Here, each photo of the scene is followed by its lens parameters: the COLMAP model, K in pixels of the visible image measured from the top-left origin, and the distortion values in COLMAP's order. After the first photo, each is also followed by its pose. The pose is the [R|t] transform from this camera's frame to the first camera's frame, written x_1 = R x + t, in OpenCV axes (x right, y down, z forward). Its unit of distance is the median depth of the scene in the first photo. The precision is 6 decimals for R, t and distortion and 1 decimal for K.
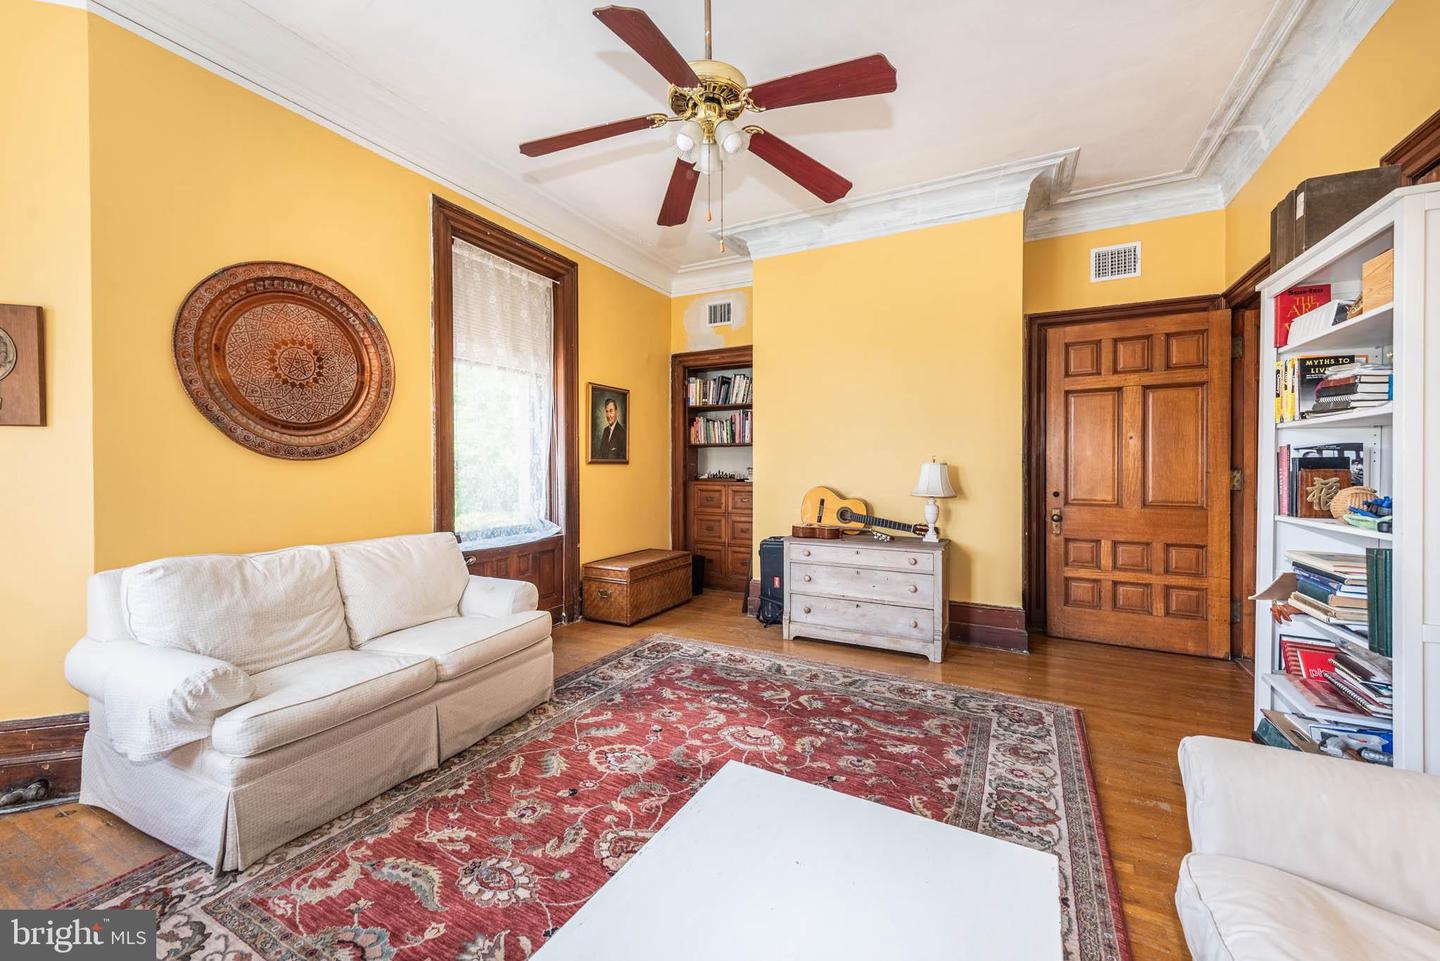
lens RADIAL K [[568.1, 0, 708.7], [0, 568.1, 470.2], [0, 0, 1]] dist [0.010912, -0.000146]
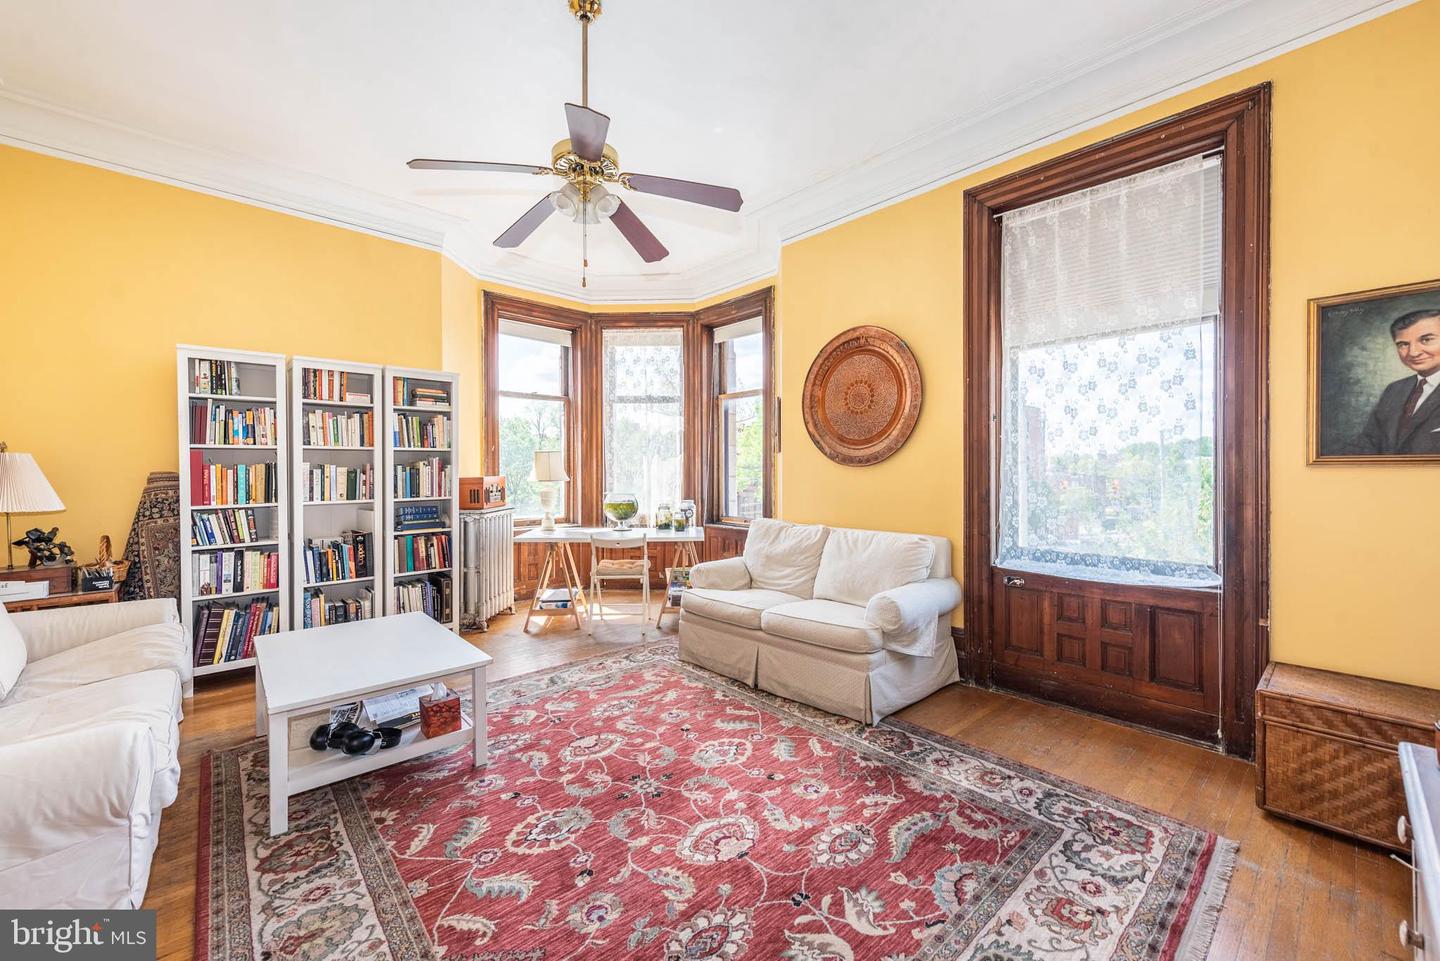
lens RADIAL K [[568.1, 0, 708.7], [0, 568.1, 470.2], [0, 0, 1]] dist [0.010912, -0.000146]
pose [[-0.338034, 0.002071, -0.941132, 0.714700], [-0.004917, 0.999980, 0.003967, -0.012219], [0.941121, 0.005969, -0.338017, 1.131600]]
